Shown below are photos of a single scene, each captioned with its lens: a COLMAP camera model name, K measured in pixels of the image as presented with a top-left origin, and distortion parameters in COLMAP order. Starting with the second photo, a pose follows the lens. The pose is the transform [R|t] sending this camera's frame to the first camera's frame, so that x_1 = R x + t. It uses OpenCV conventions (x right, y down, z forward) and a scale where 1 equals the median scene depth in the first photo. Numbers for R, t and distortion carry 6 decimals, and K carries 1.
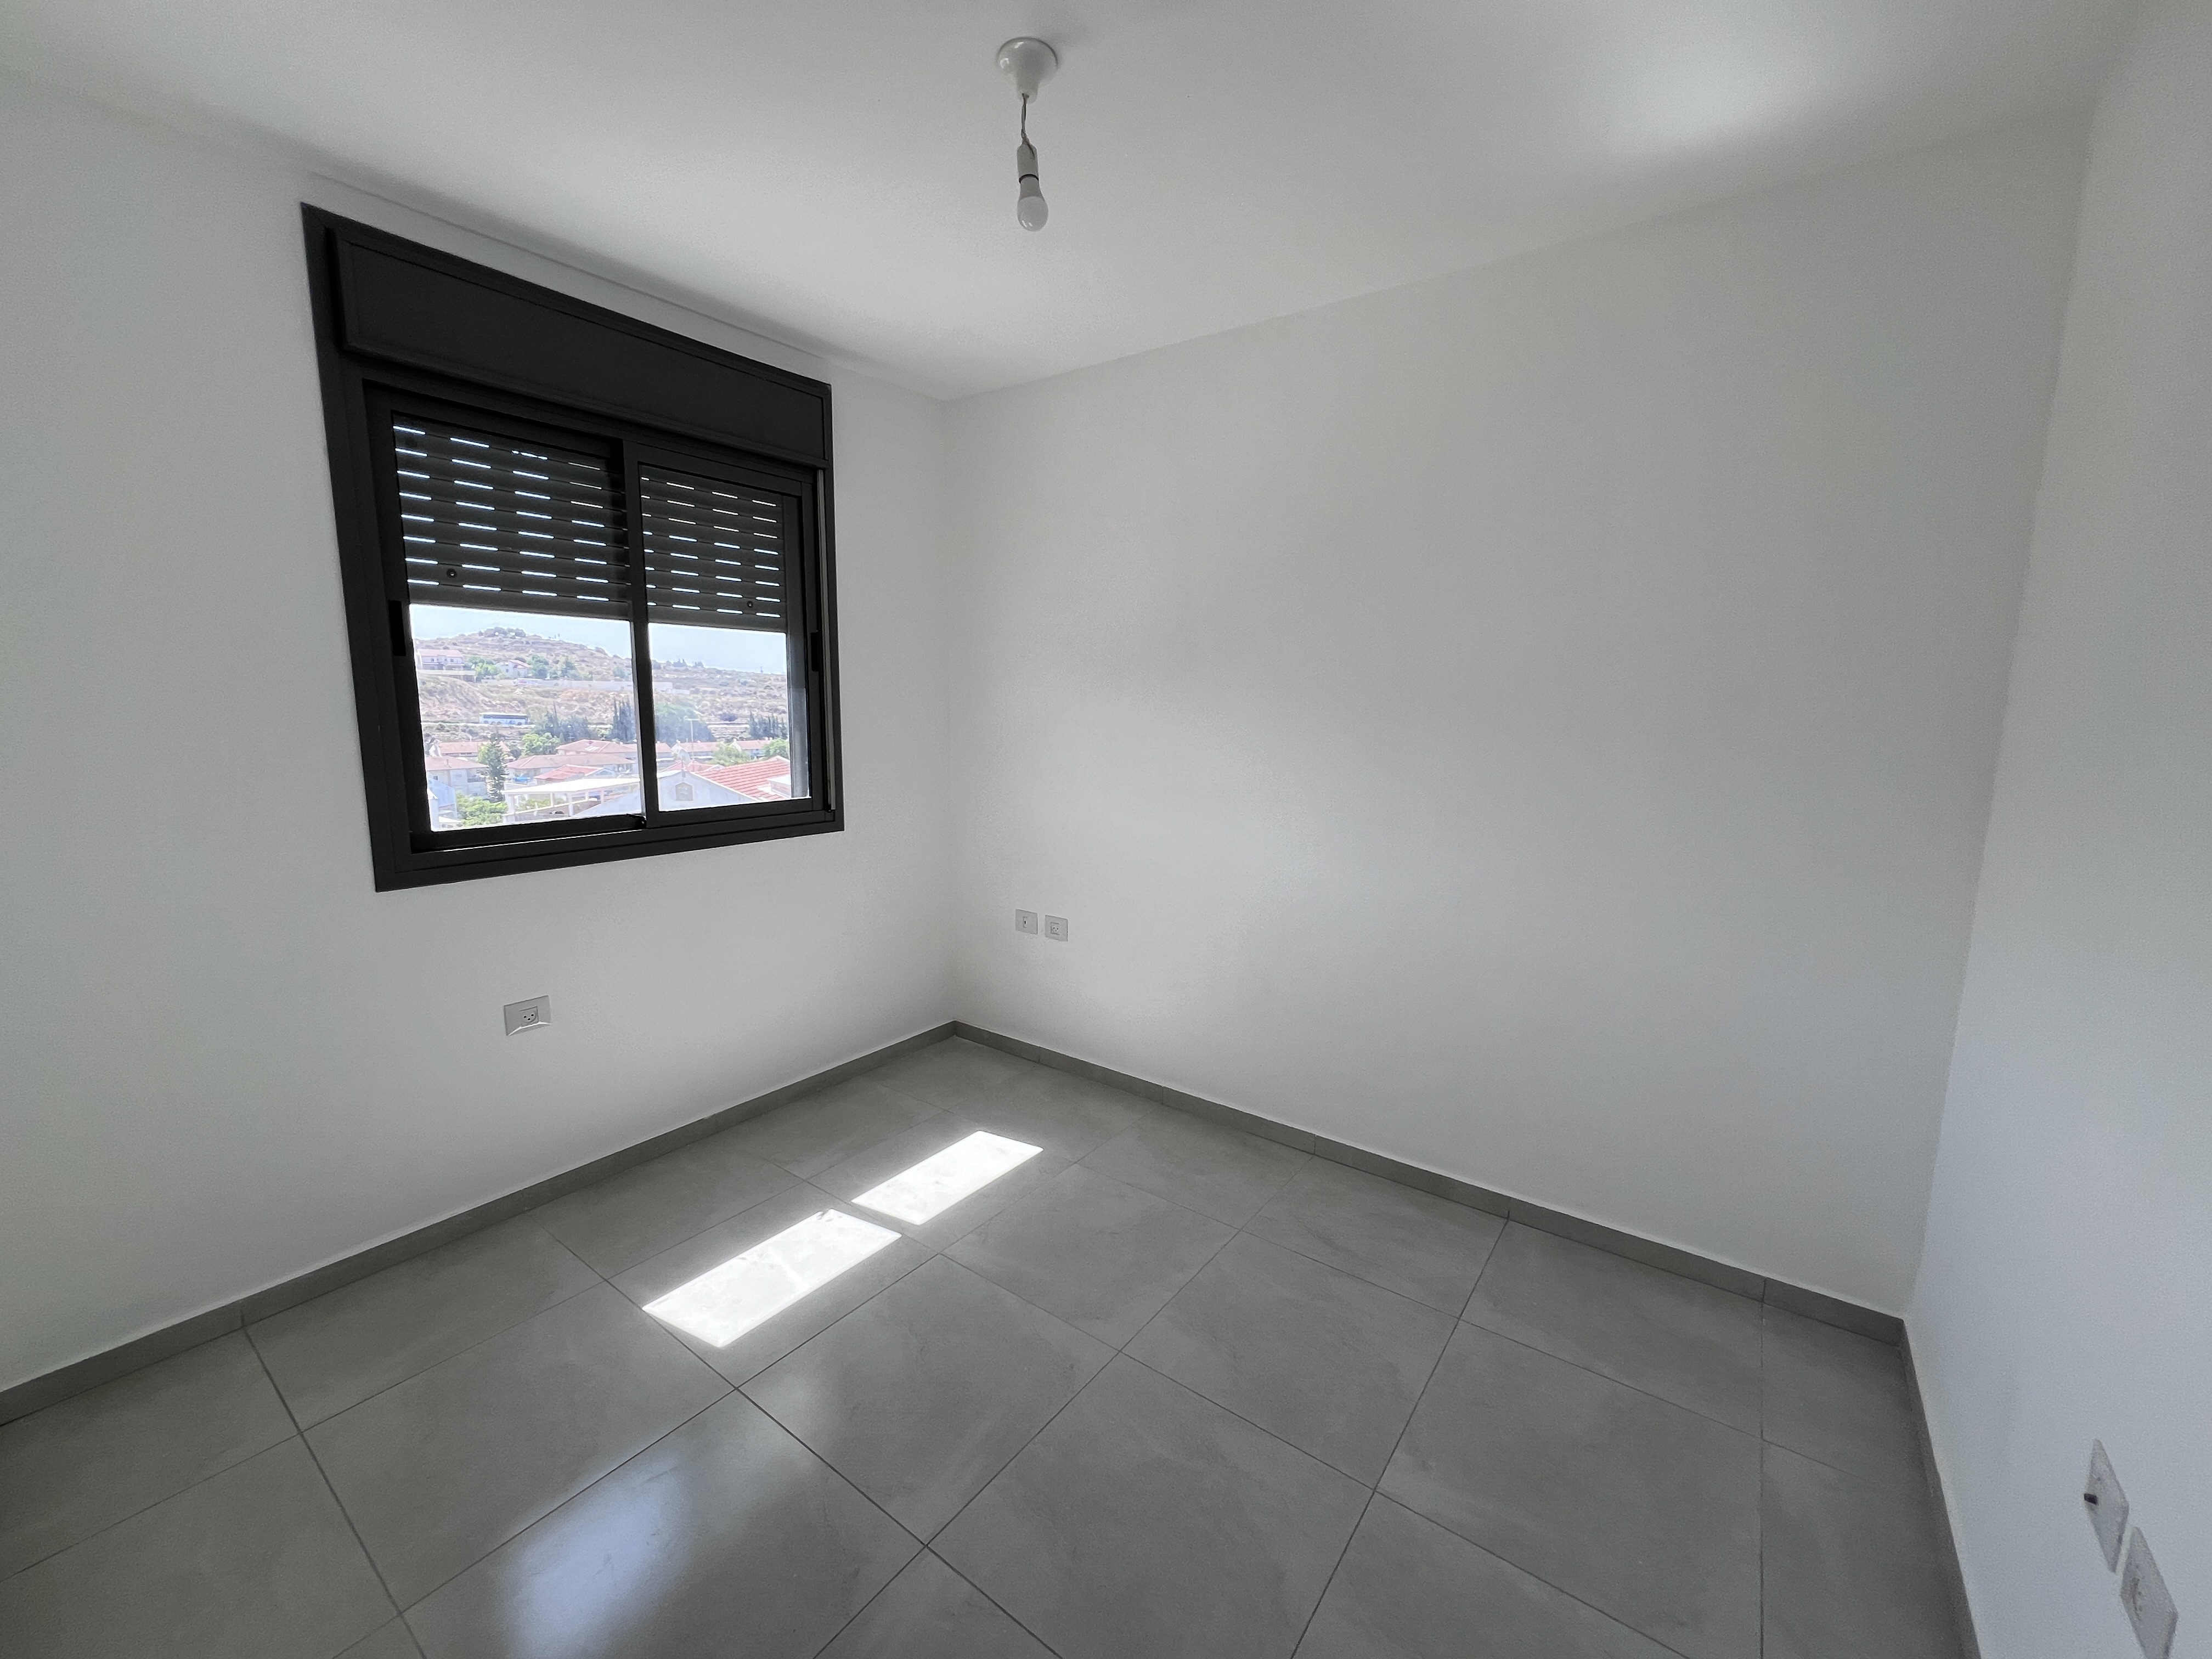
lens RADIAL K [[897.0, 0, 1117.6], [0, 897.0, 798.5], [0, 0, 1]] dist [0.003094, 0.000112]
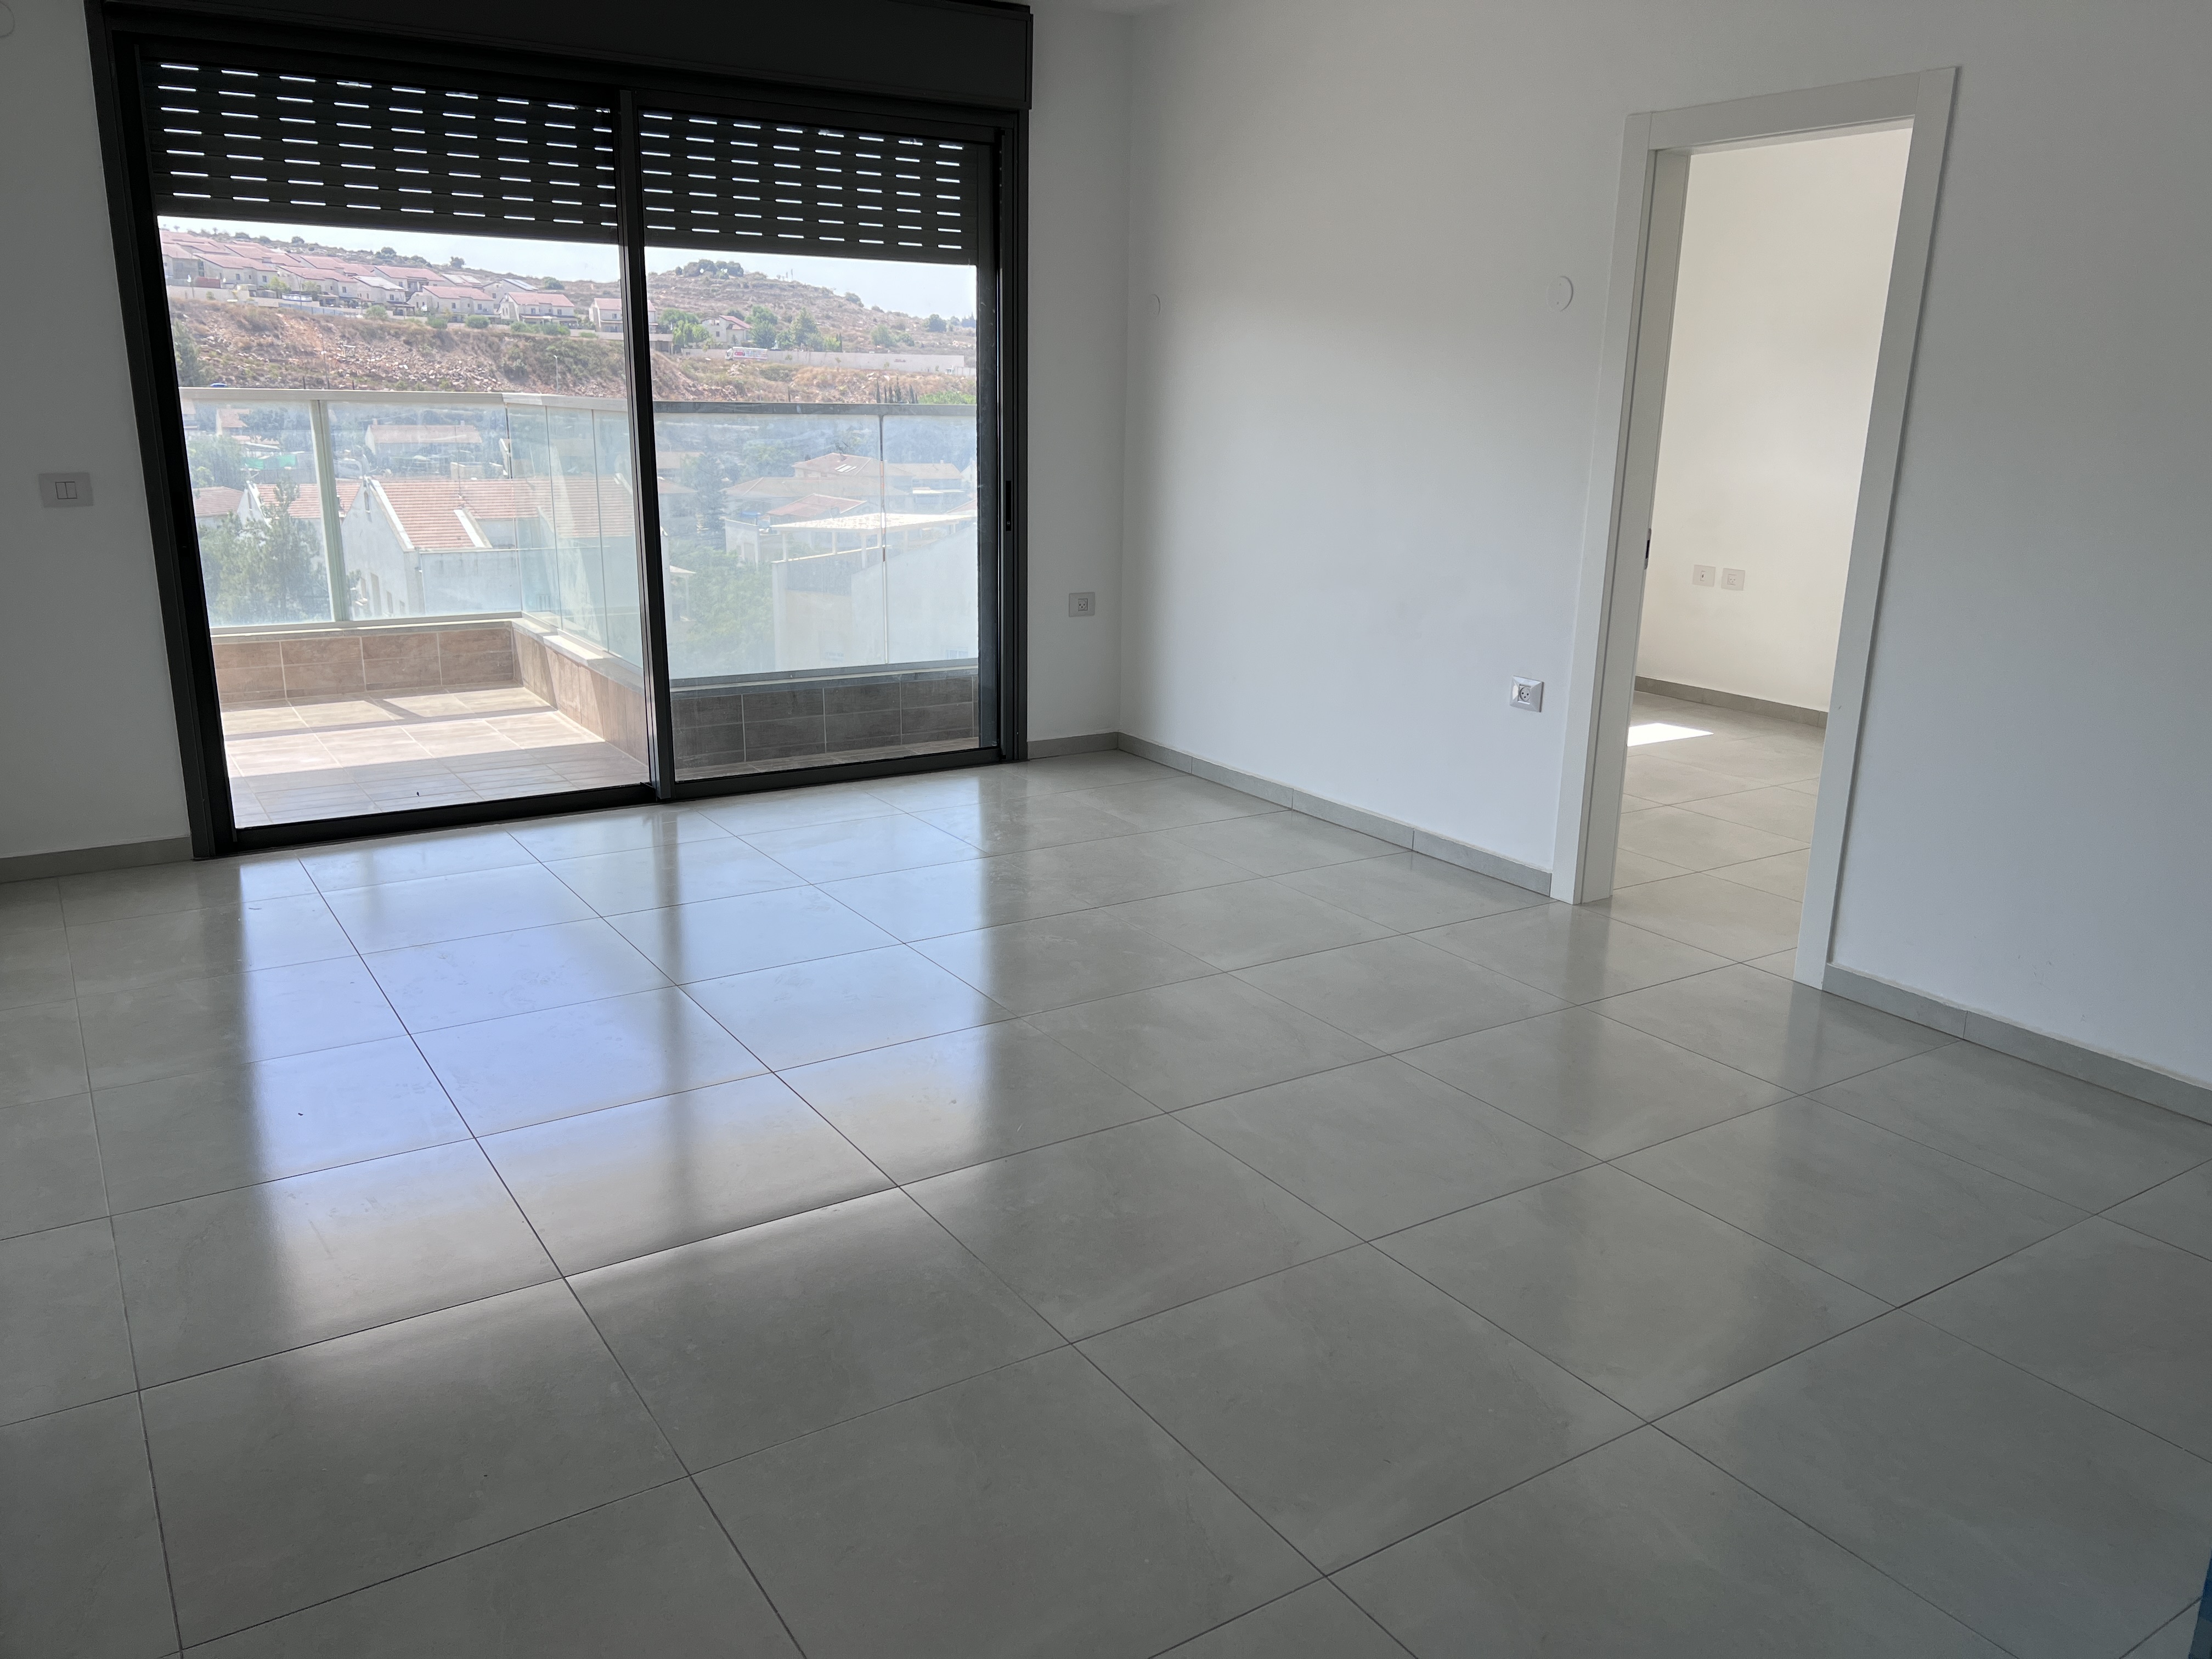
lens RADIAL K [[1699.0, 0, 1122.3], [0, 1699.0, 817.9], [0, 0, 1]] dist [0.019501, -0.043576]
pose [[0.933051, 0.096163, -0.346653, 0.369151], [-0.048049, 0.988290, 0.144827, 0.051535], [0.356521, -0.118474, 0.926745, -0.258977]]
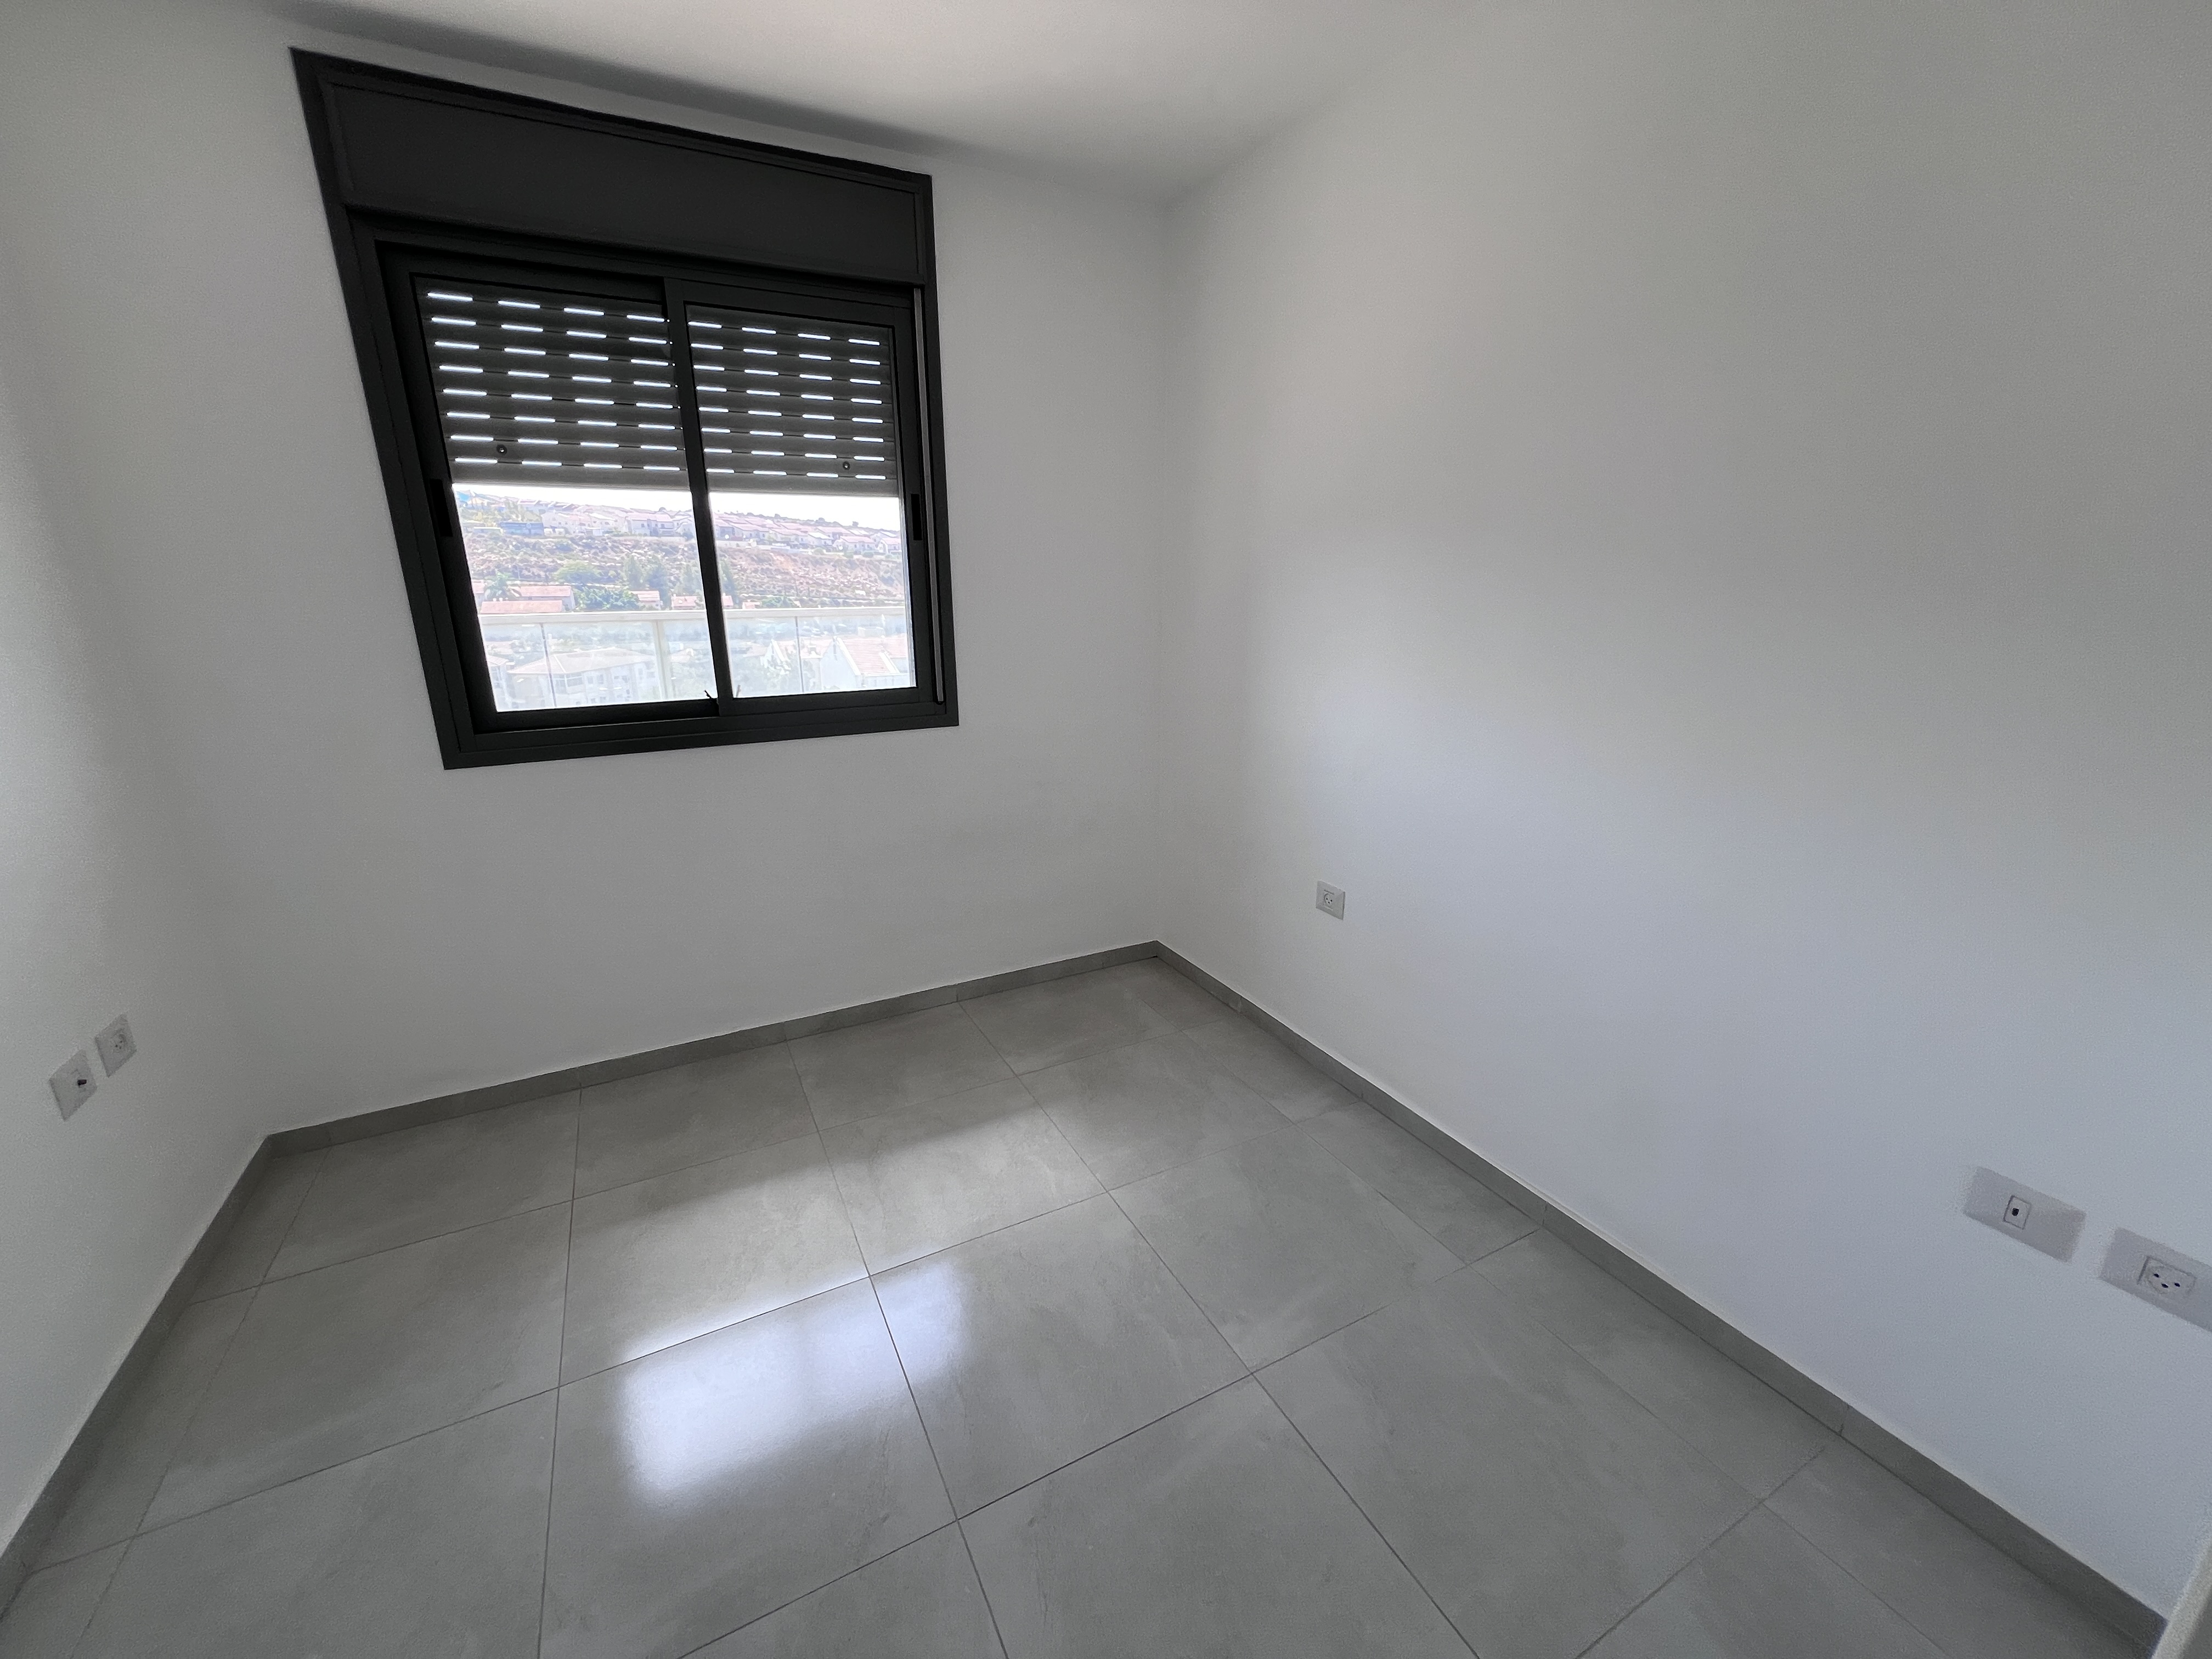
lens RADIAL K [[897.0, 0, 1105.9], [0, 897.0, 826.7], [0, 0, 1]] dist [0.003094, 0.000112]
pose [[0.891524, 0.104078, -0.440855, 0.230077], [-0.031178, 0.985037, 0.169501, -0.021005], [0.451899, -0.137369, 0.881429, 0.263005]]
